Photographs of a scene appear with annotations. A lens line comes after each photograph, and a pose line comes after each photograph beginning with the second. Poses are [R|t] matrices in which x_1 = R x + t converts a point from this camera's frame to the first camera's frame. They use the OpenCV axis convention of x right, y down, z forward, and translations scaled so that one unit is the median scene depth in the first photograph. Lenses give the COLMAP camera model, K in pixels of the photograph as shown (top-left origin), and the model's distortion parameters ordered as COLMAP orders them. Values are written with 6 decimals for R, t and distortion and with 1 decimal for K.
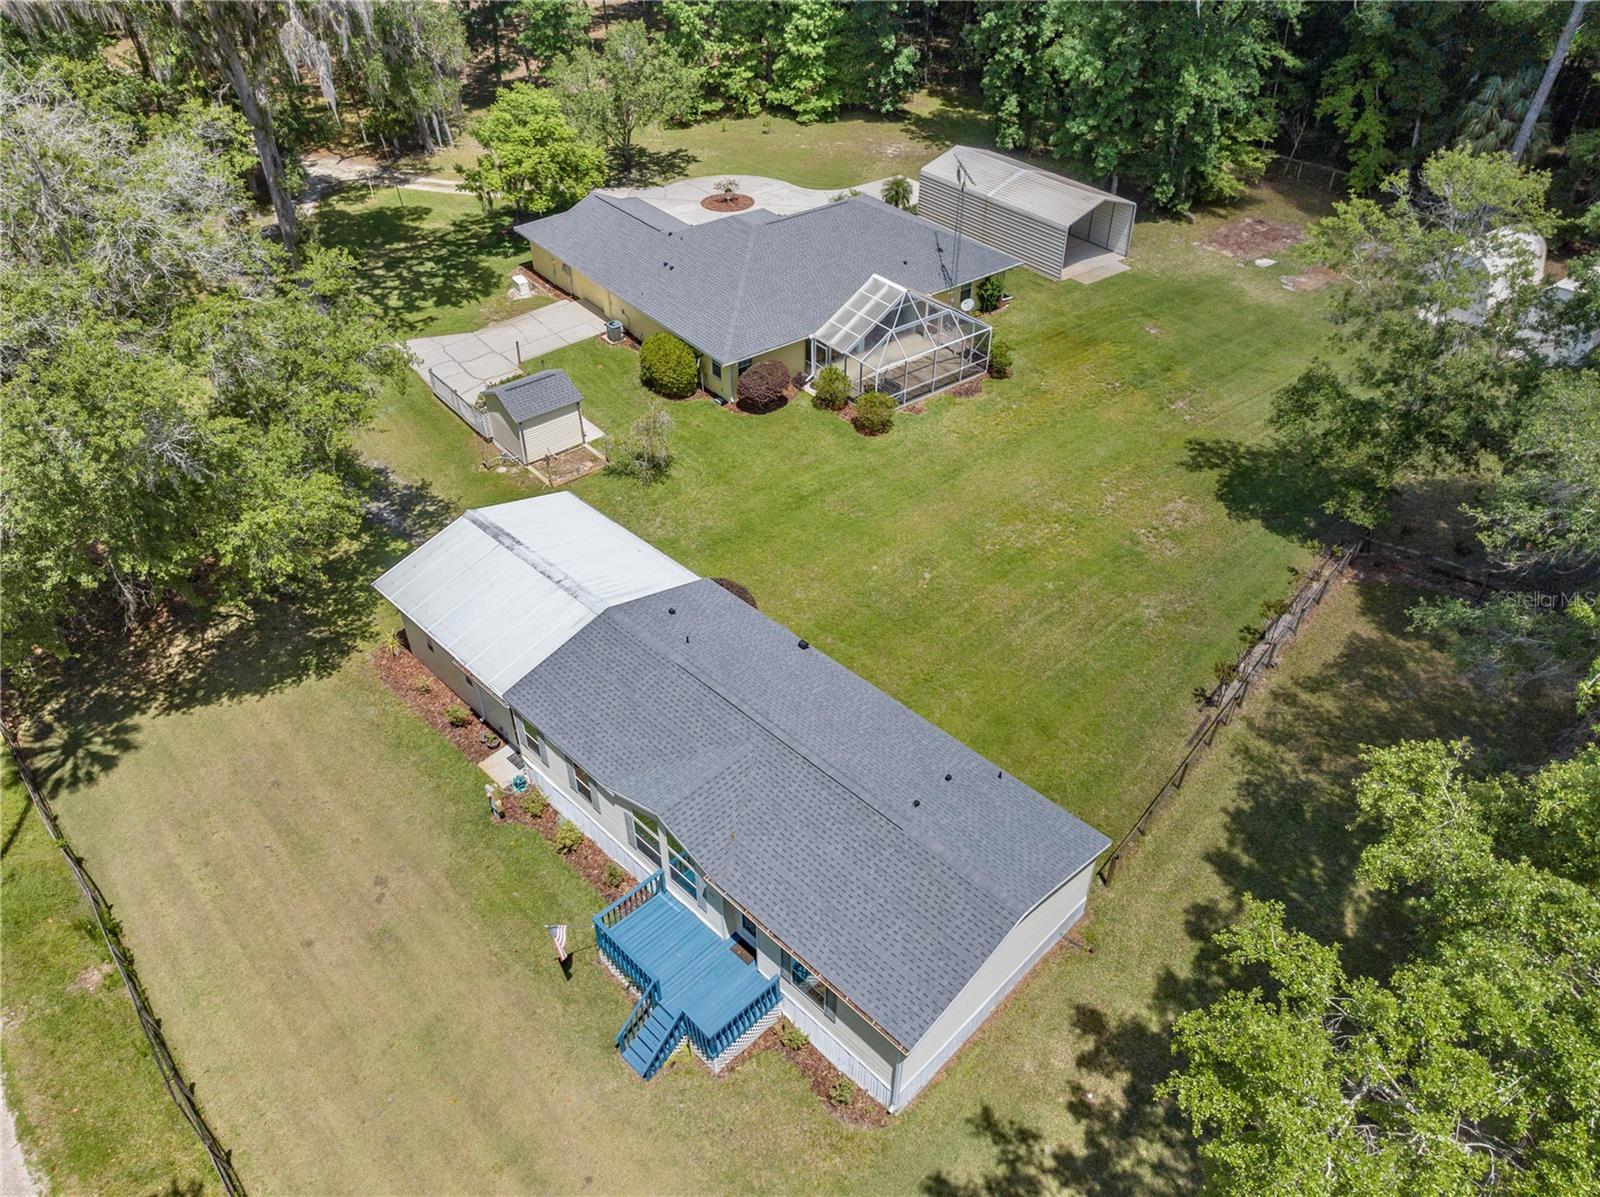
lens RADIAL K [[1124.3, 0, 800.0], [0, 1124.3, 598.5], [0, 0, 1]] dist [-0.043207, 0.010376]
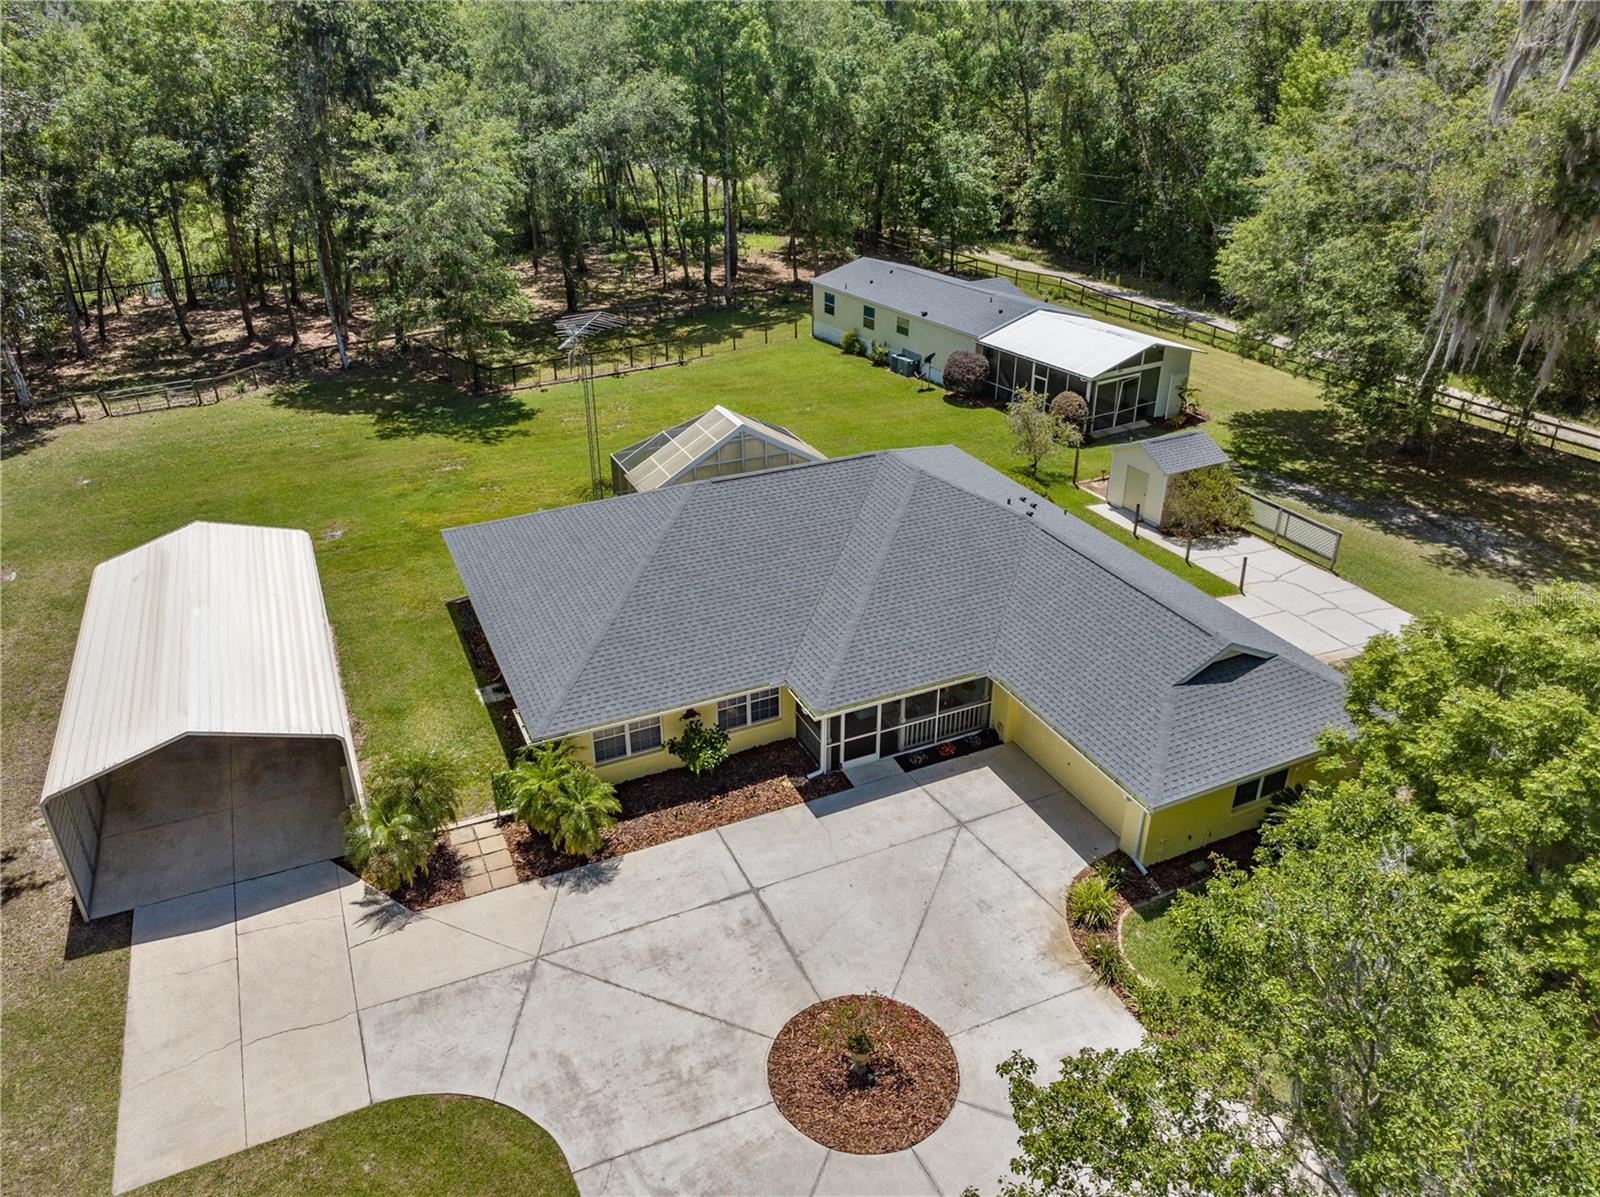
lens RADIAL K [[1124.3, 0, 800.0], [0, 1124.3, 598.5], [0, 0, 1]] dist [-0.043207, 0.010376]
pose [[-0.975119, -0.108139, 0.193519, -0.111932], [0.134367, 0.406005, 0.903939, -0.807574], [-0.176320, 0.907450, -0.381373, 1.227840]]
